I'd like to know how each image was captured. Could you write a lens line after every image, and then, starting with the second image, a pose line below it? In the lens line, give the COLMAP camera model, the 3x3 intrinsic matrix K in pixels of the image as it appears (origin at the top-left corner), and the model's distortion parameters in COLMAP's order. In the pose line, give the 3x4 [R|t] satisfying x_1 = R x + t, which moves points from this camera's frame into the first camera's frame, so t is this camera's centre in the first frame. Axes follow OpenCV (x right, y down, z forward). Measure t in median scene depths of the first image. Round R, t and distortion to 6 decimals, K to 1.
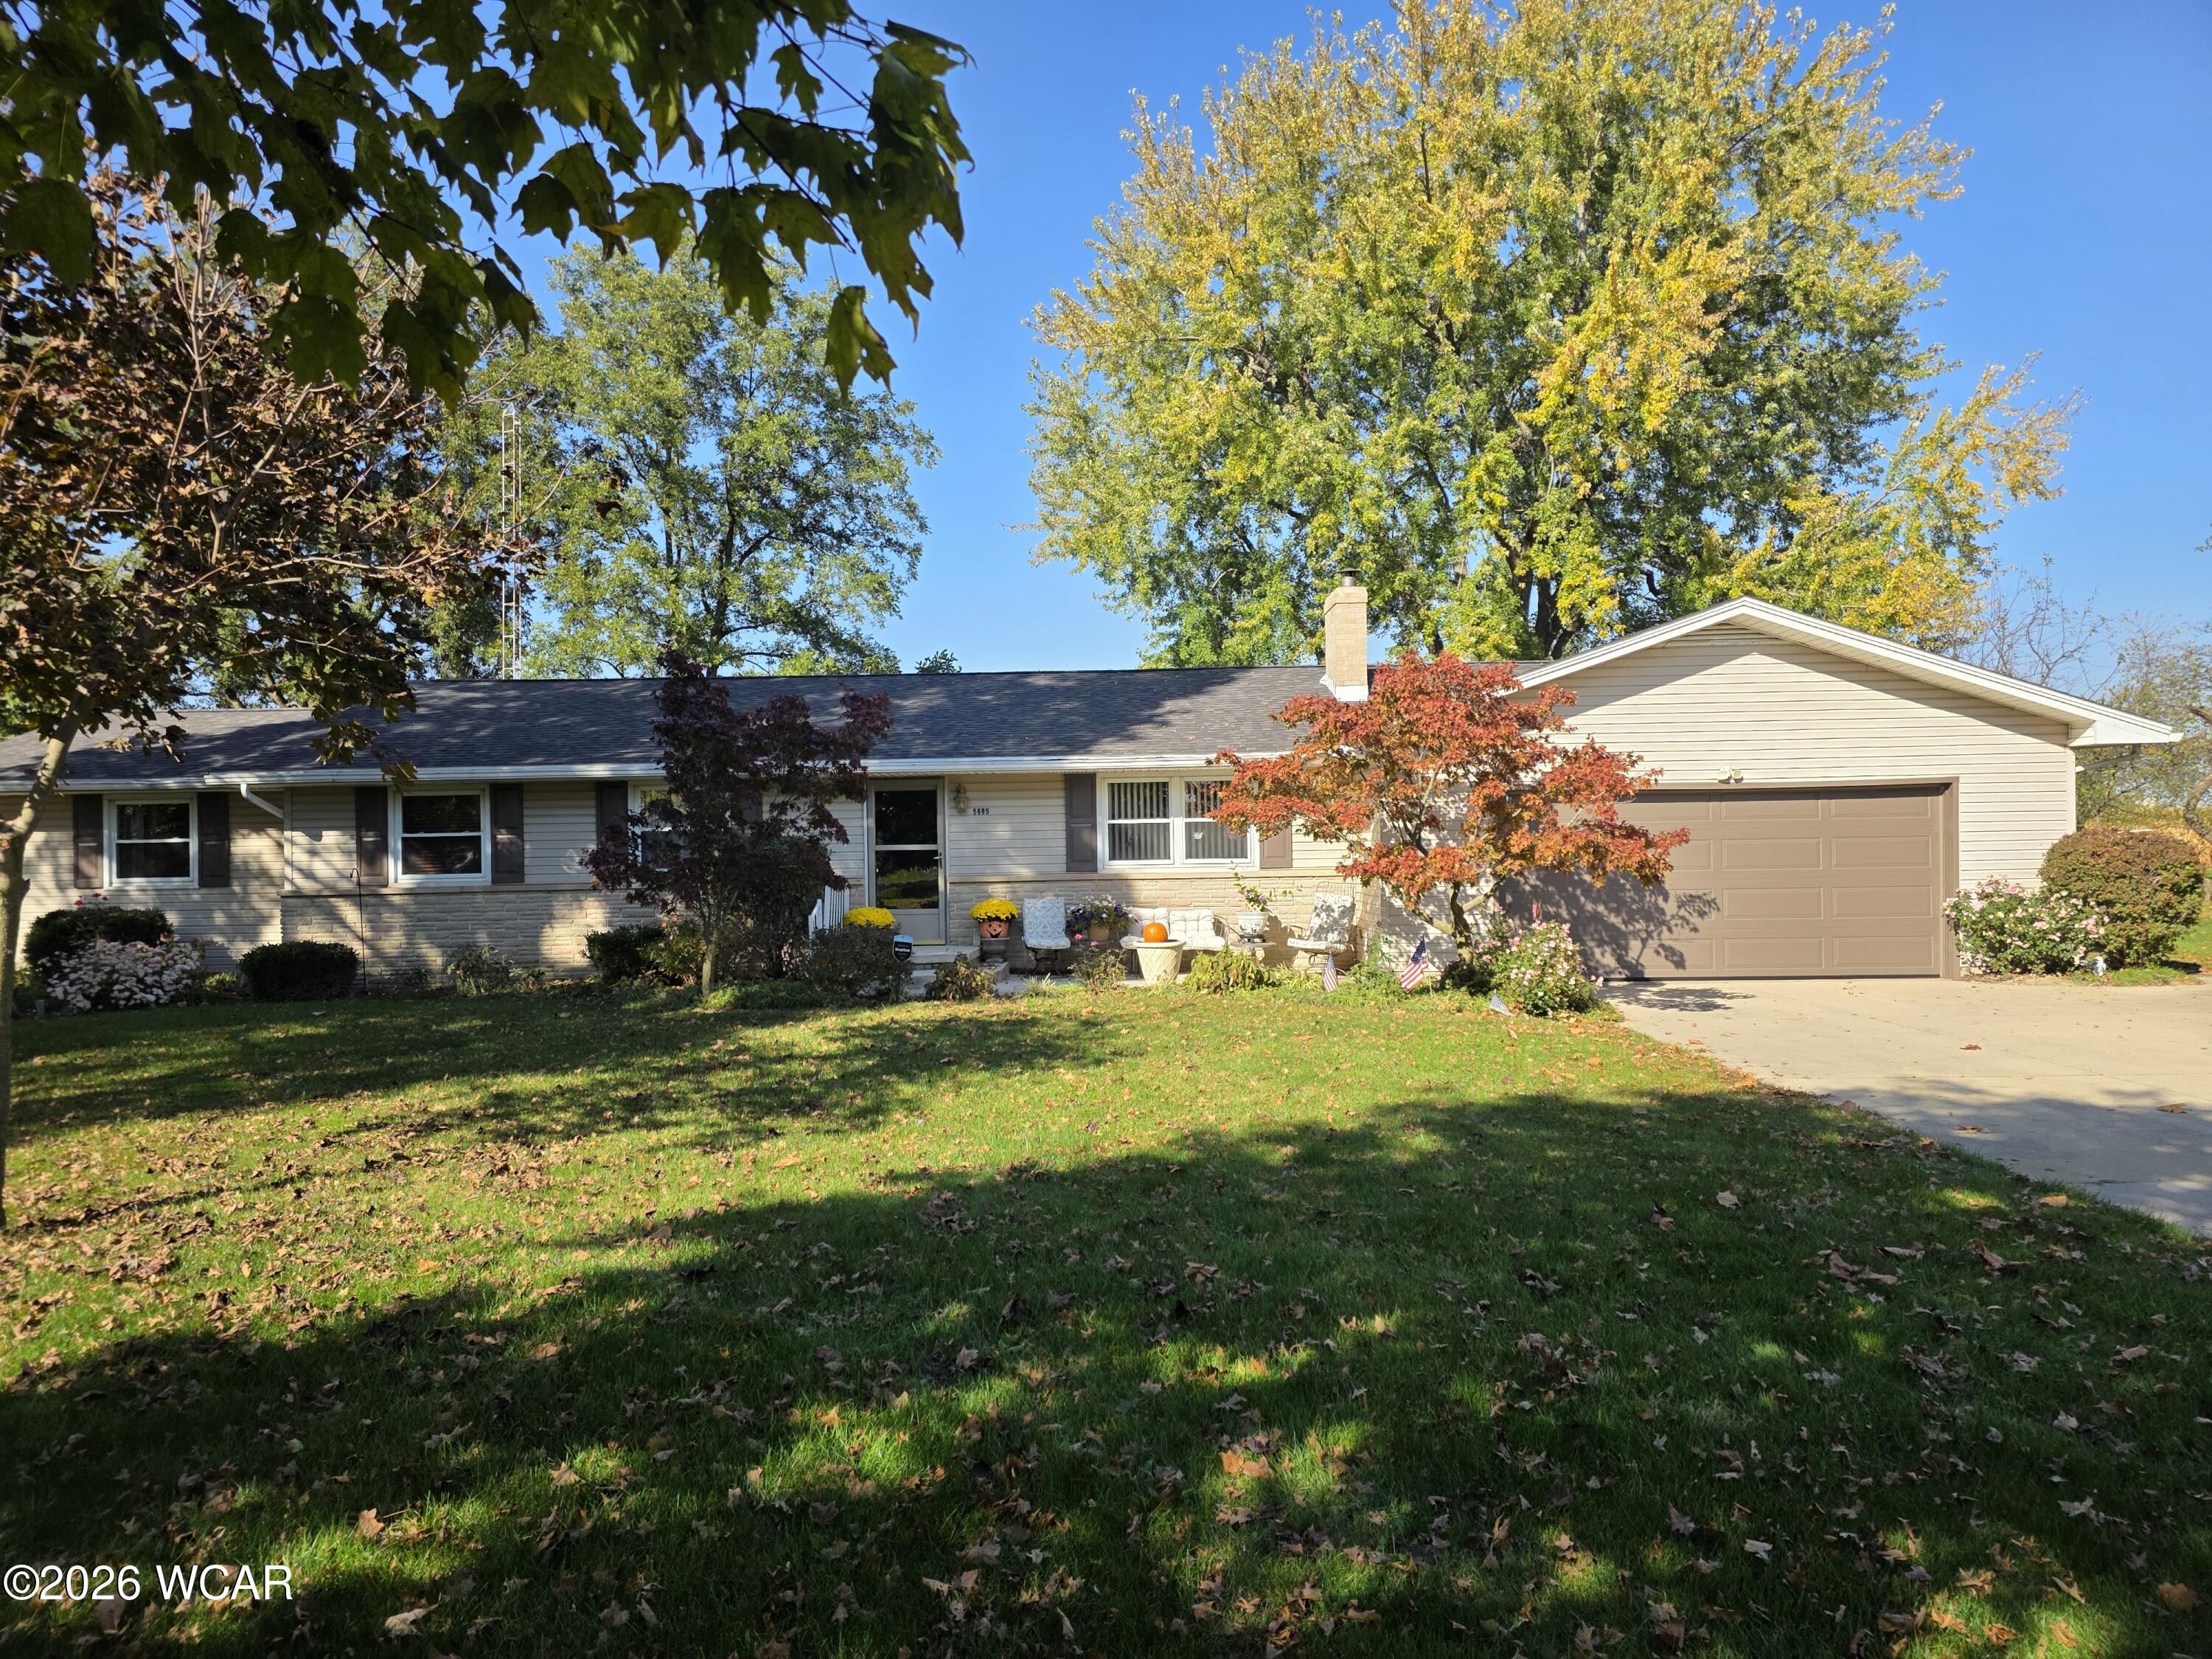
lens RADIAL K [[1538.6, 0, 1084.9], [0, 1538.6, 844.5], [0, 0, 1]] dist [0.070355, -0.082008]
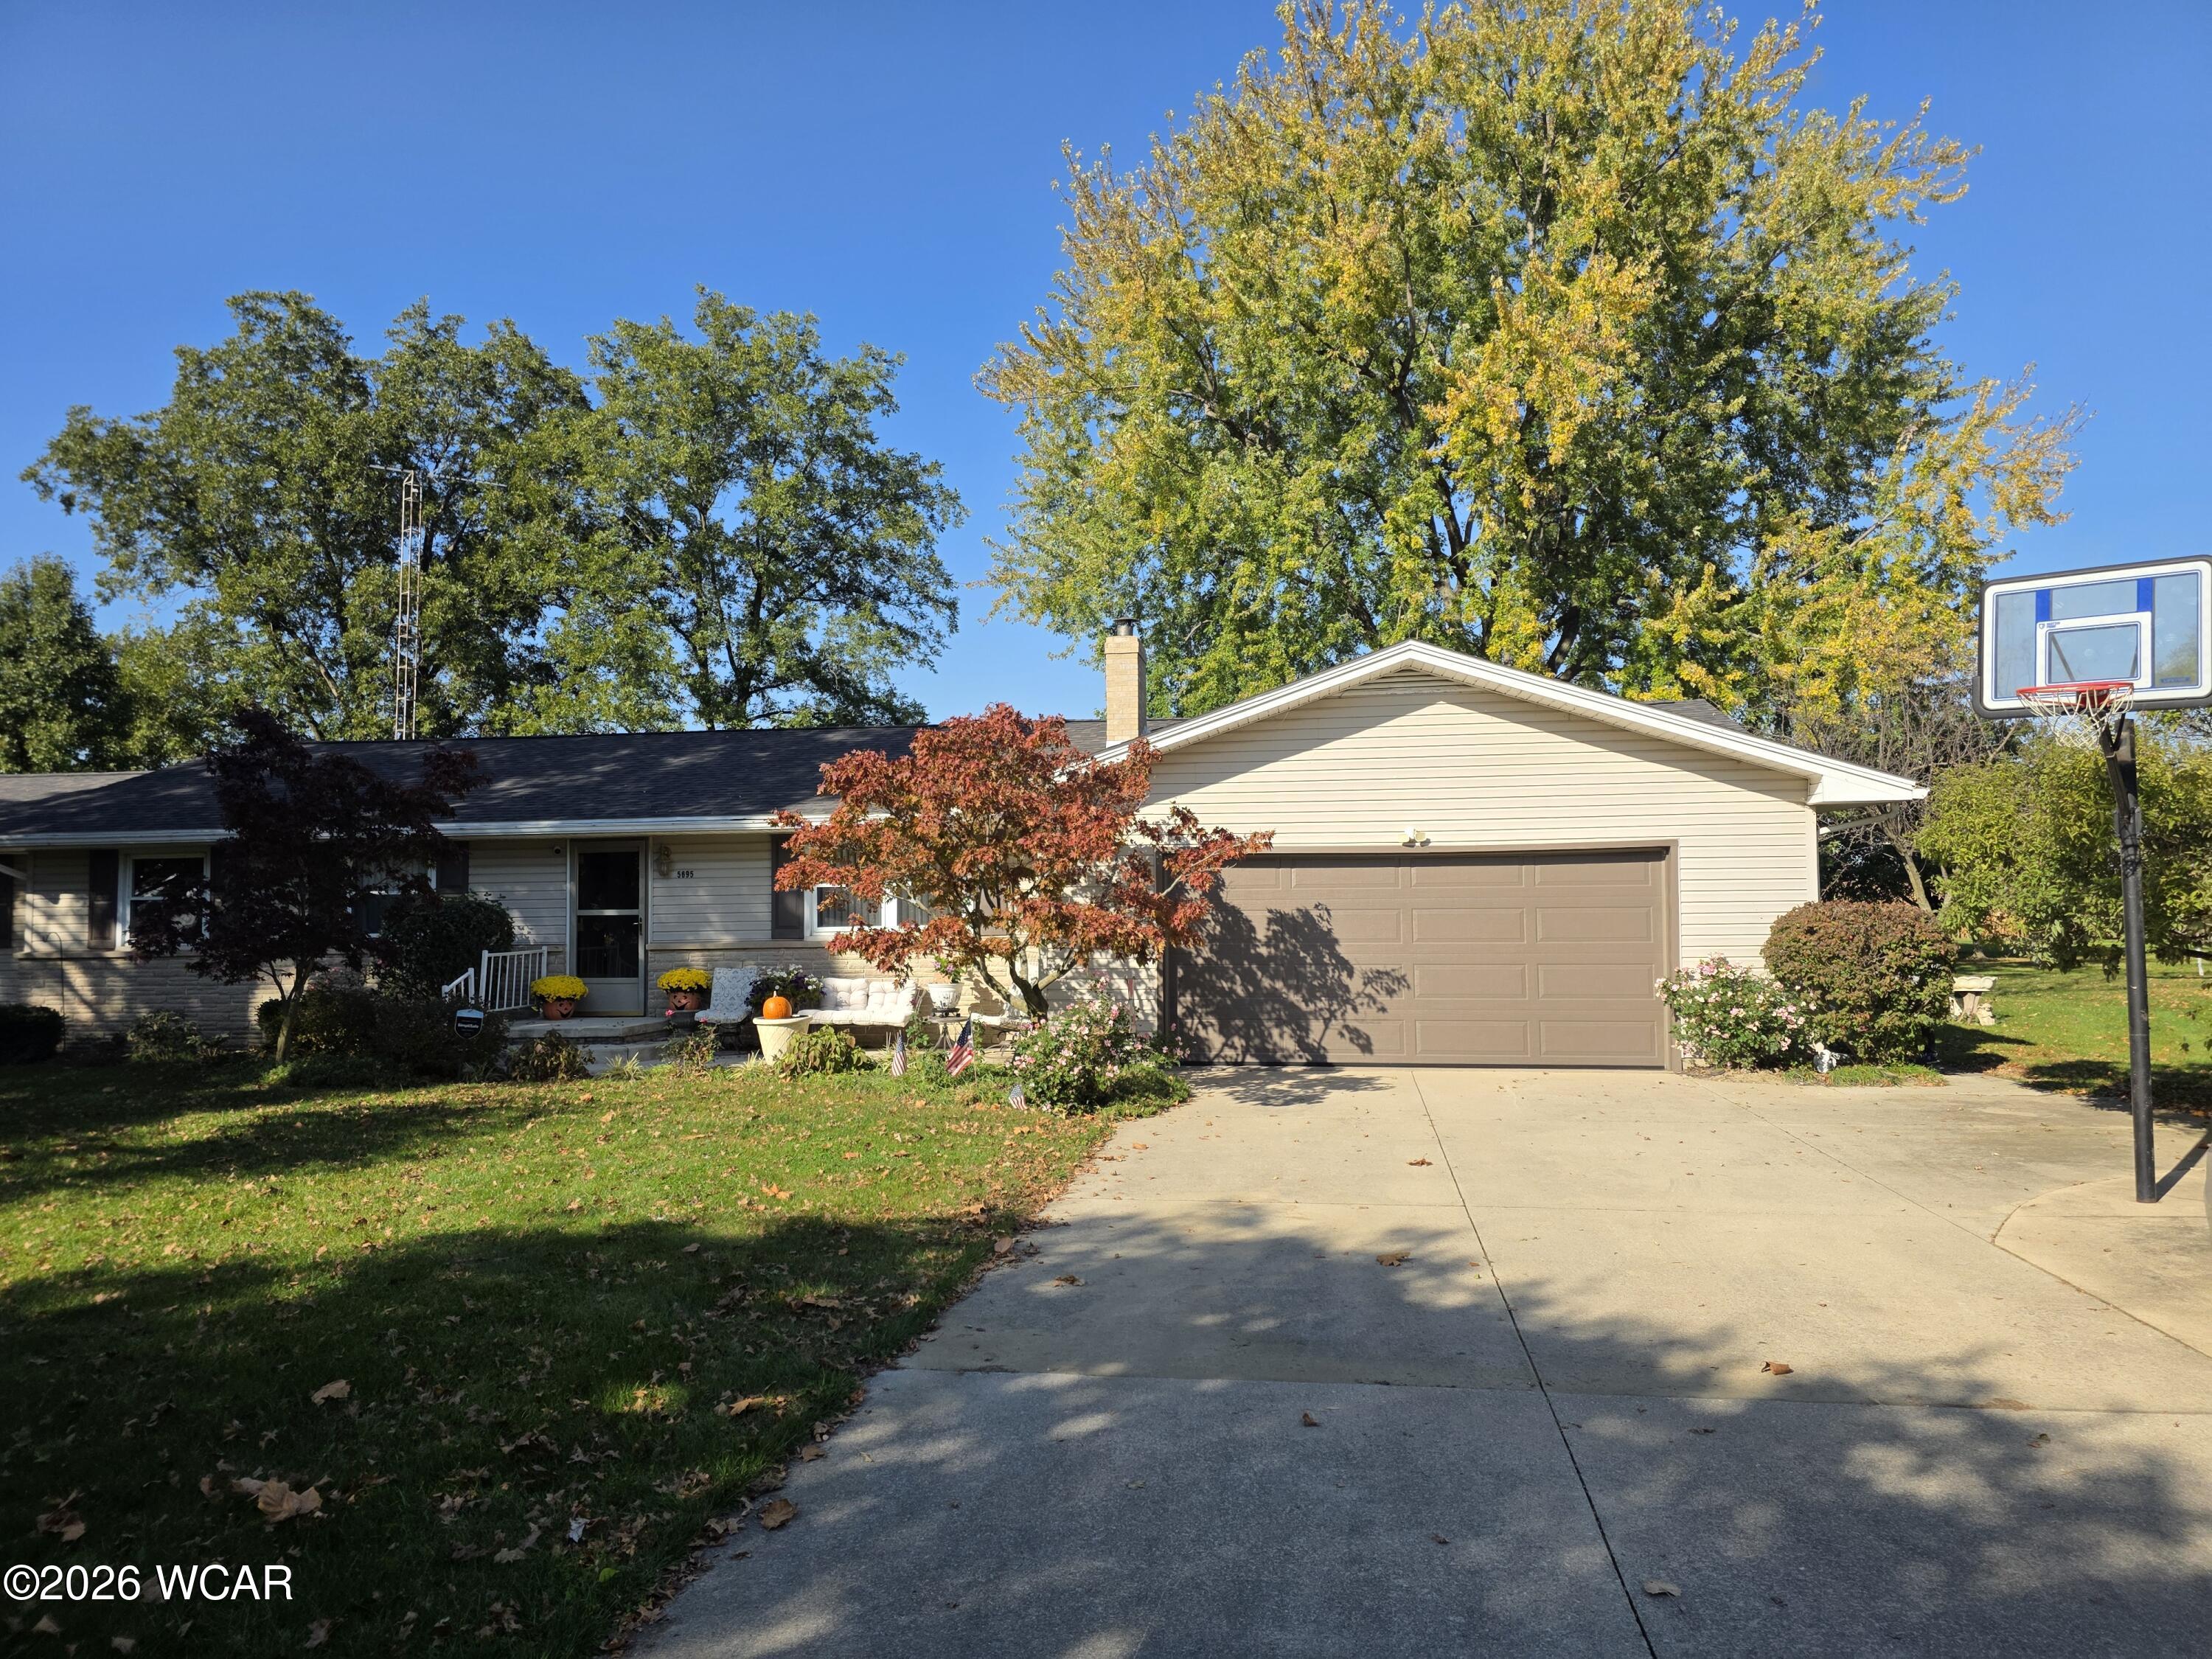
lens RADIAL K [[1538.6, 0, 1136.8], [0, 1538.6, 824.6], [0, 0, 1]] dist [0.070355, -0.082008]
pose [[0.991714, -0.002607, -0.128438, 0.334360], [-0.003583, 0.998844, -0.047938, -0.007980], [0.128414, 0.048001, 0.990558, 0.087029]]
